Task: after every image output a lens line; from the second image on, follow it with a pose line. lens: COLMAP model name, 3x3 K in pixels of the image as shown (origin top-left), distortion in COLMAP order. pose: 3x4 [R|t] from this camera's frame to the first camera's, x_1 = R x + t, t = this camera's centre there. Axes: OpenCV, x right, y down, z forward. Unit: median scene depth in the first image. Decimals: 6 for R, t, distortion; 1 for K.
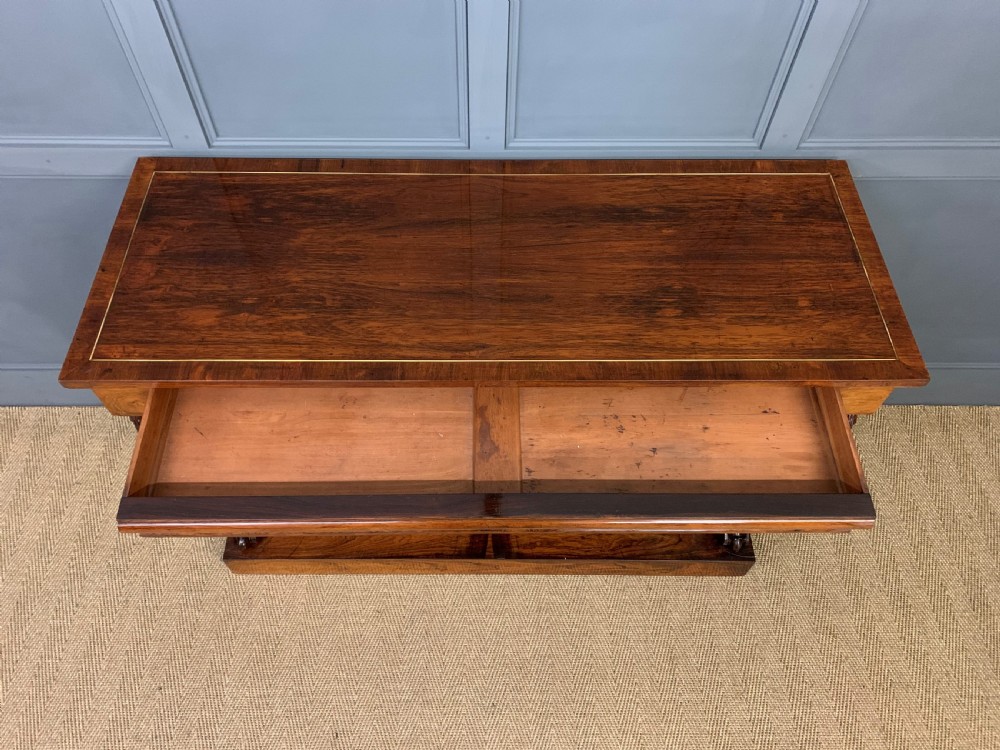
lens RADIAL K [[776.9, 0, 494.8], [0, 776.9, 371.2], [0, 0, 1]] dist [0.019530, -0.003639]
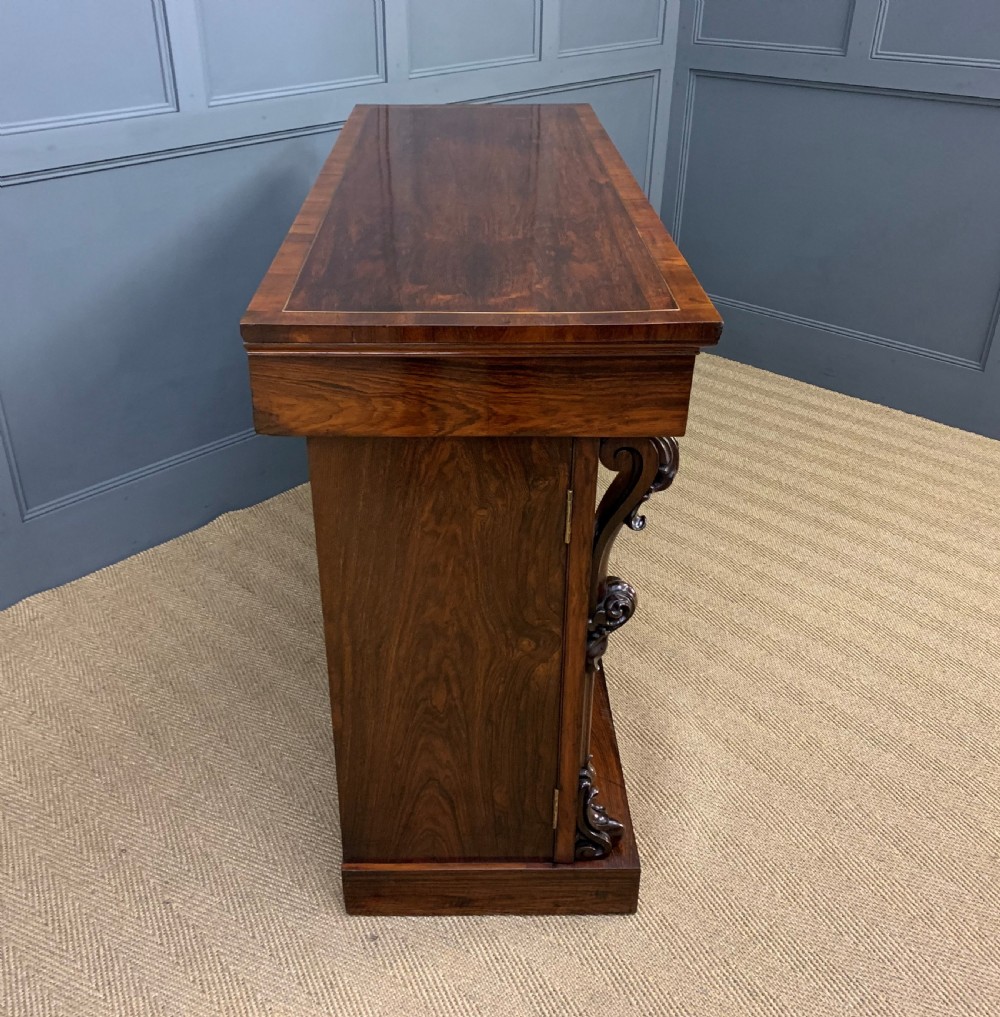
lens RADIAL K [[1038.0, 0, 475.9], [0, 1038.0, 500.5], [0, 0, 1]] dist [0.017708, 0.000000]
pose [[-0.003478, -0.508108, 0.861286, -1.205496], [0.833031, 0.475011, 0.283592, -0.298154], [-0.553216, 0.718464, 0.421618, 0.722491]]
